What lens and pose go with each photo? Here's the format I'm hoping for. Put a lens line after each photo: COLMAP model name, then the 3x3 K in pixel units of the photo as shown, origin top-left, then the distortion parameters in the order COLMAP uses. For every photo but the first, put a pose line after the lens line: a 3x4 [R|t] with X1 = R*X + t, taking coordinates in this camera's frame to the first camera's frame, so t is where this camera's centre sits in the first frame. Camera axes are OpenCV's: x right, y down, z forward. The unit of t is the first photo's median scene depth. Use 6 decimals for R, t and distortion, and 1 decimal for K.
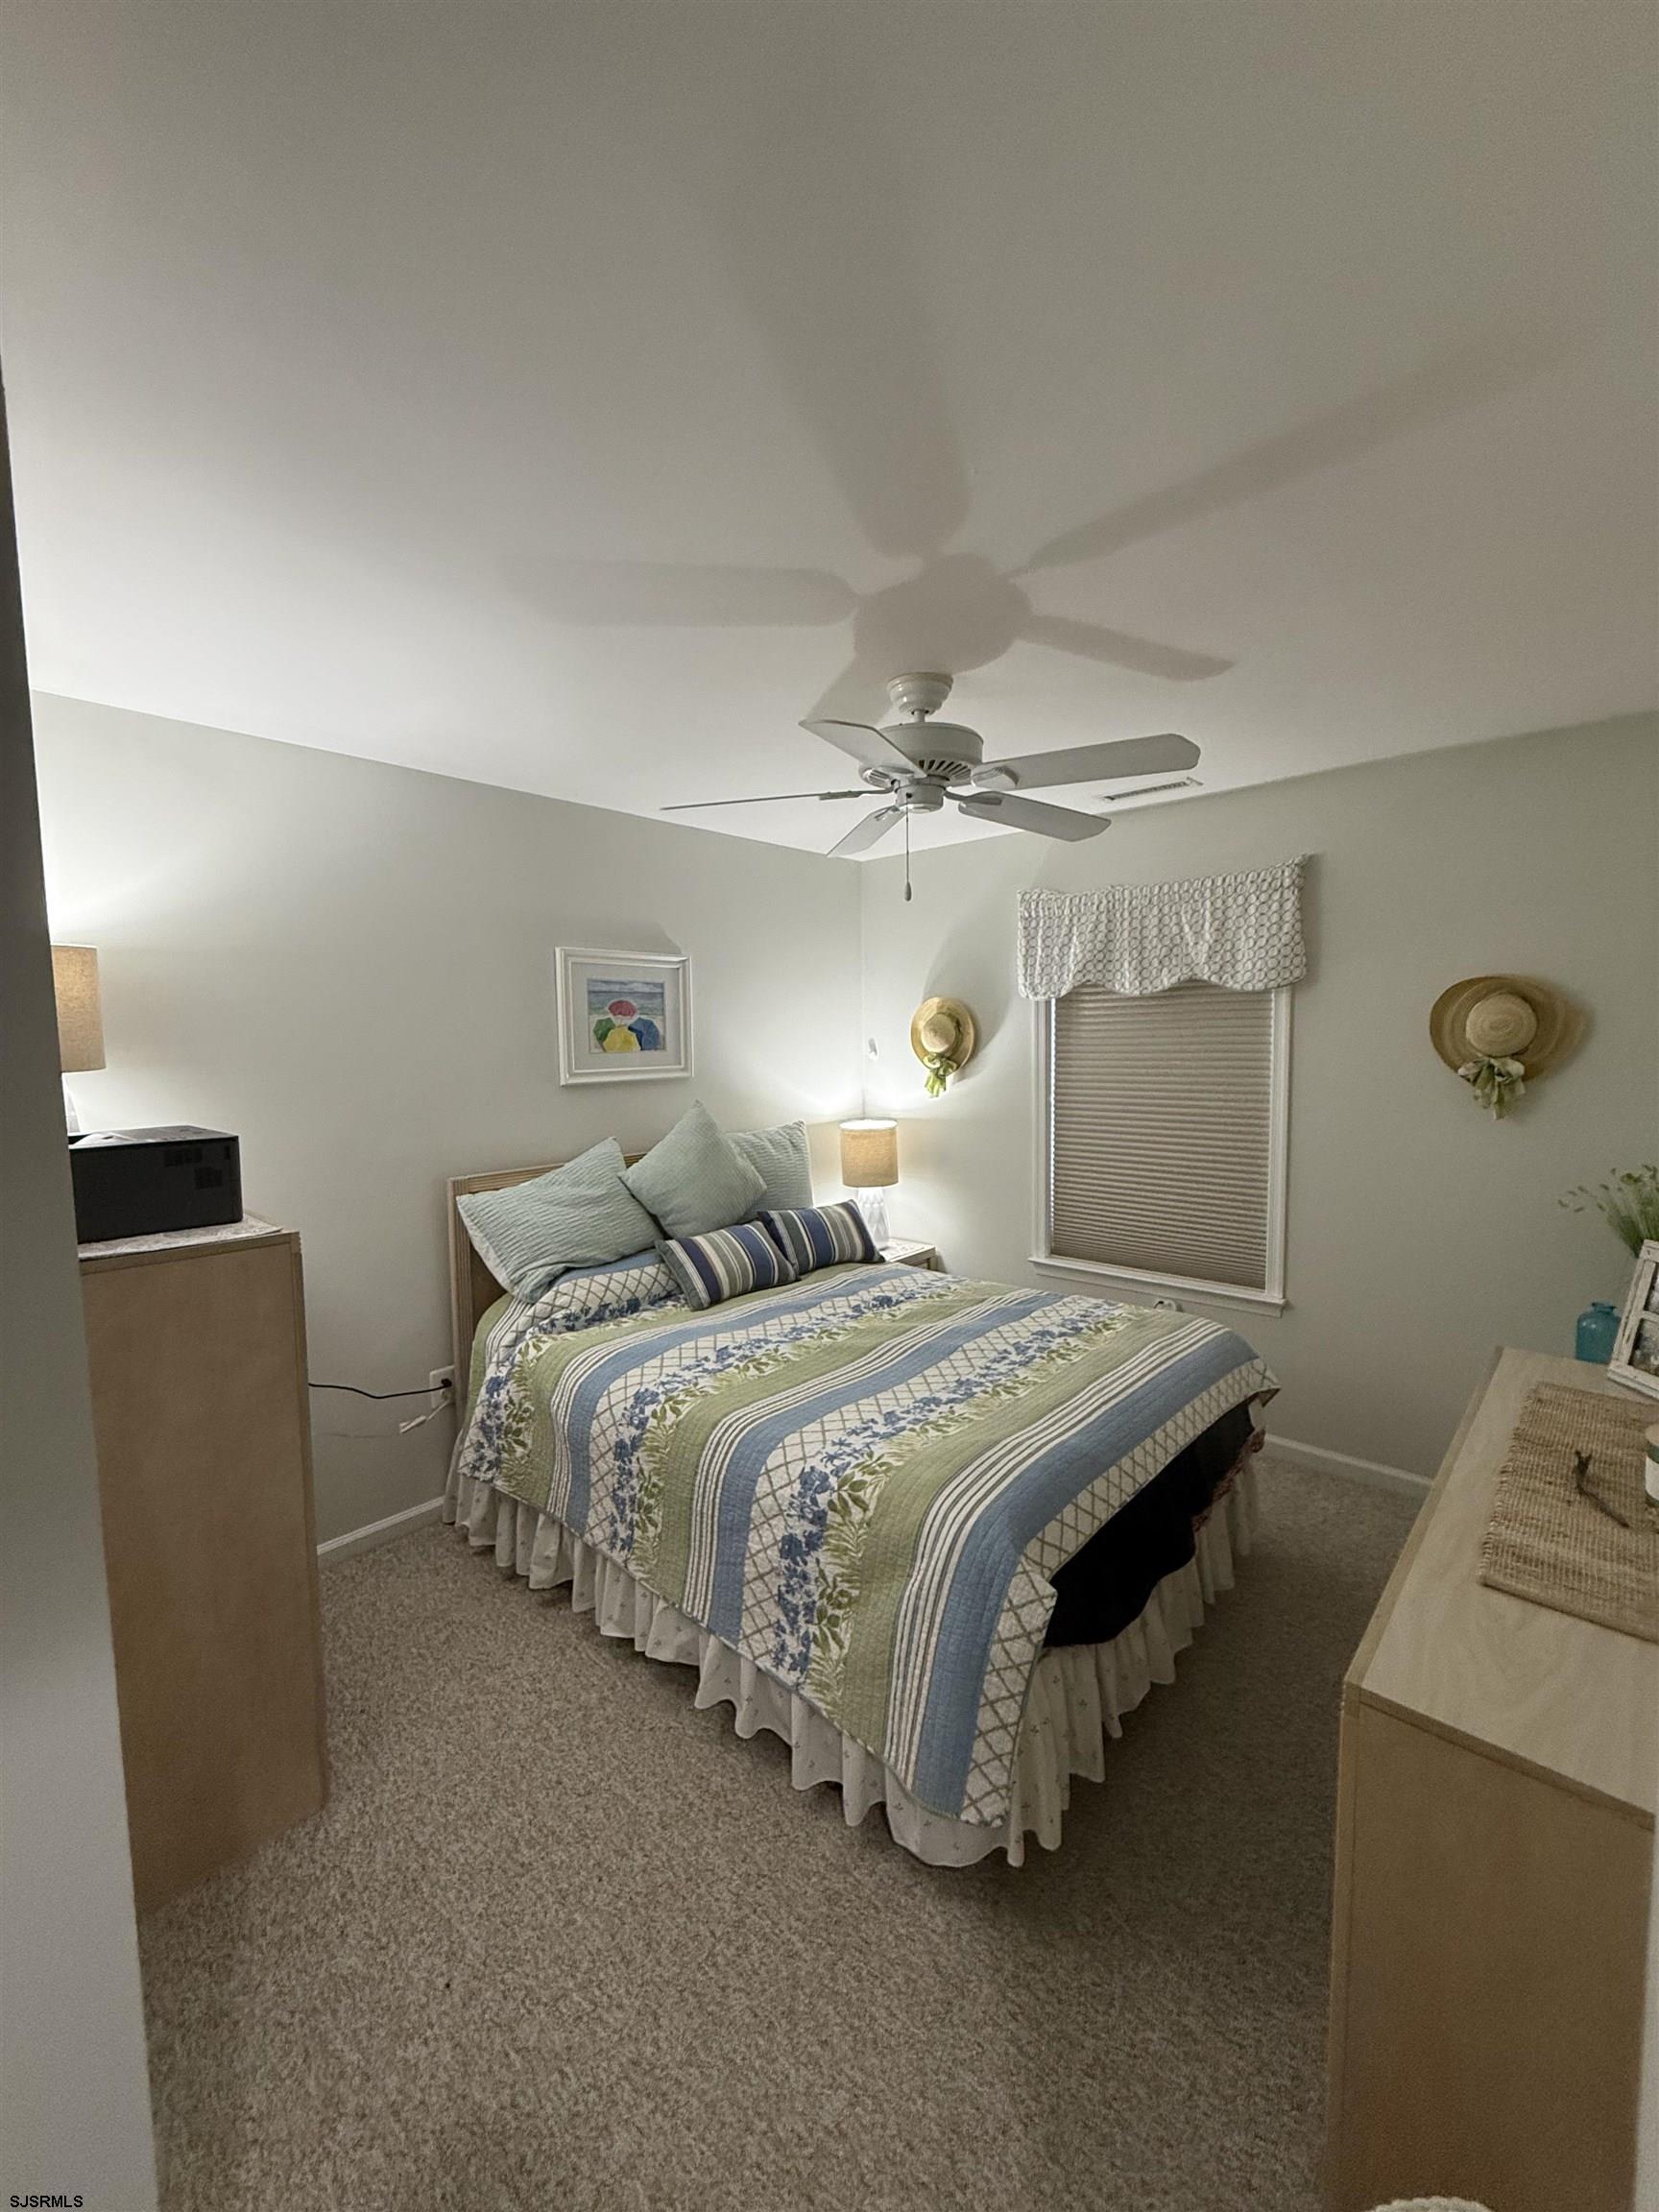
lens RADIAL K [[880.0, 0, 833.2], [0, 880.0, 1102.5], [0, 0, 1]] dist [0.001811, -0.000153]
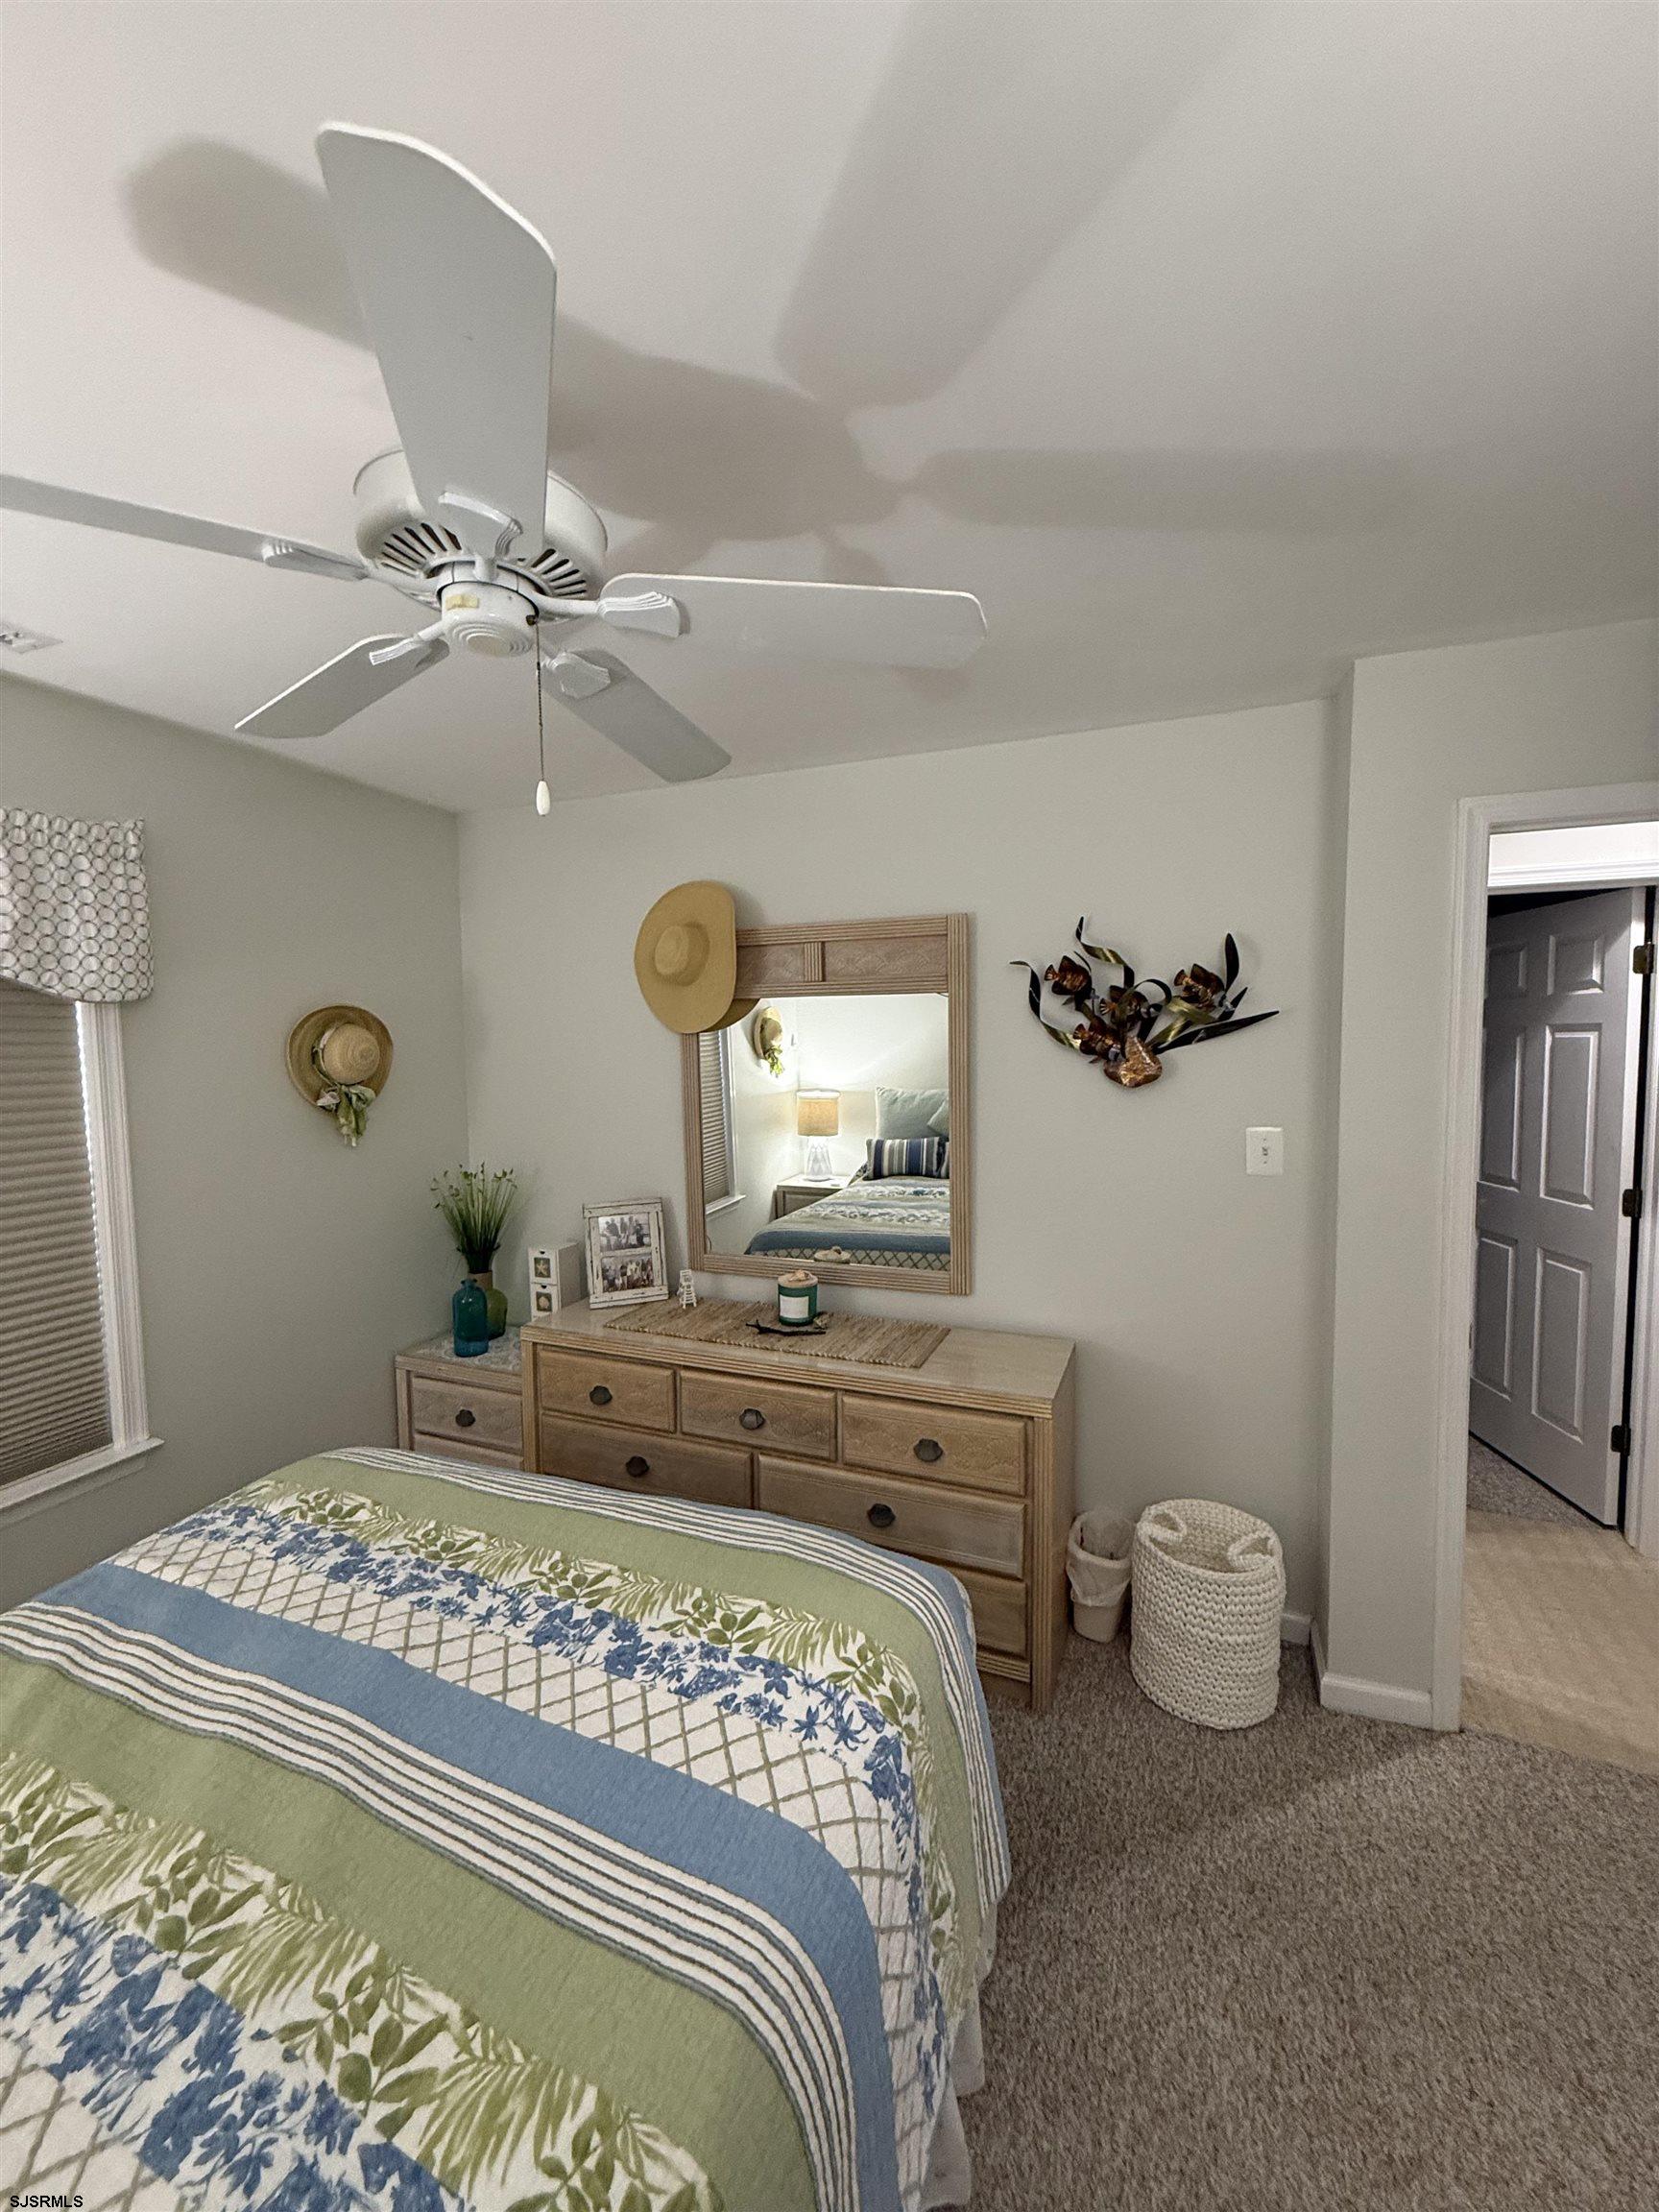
lens RADIAL K [[880.0, 0, 833.2], [0, 880.0, 1102.5], [0, 0, 1]] dist [0.001811, -0.000153]
pose [[-0.345785, -0.047303, 0.937121, -0.430611], [0.090706, 0.992366, 0.083560, -0.071456], [-0.933919, 0.113896, -0.338854, 0.895459]]
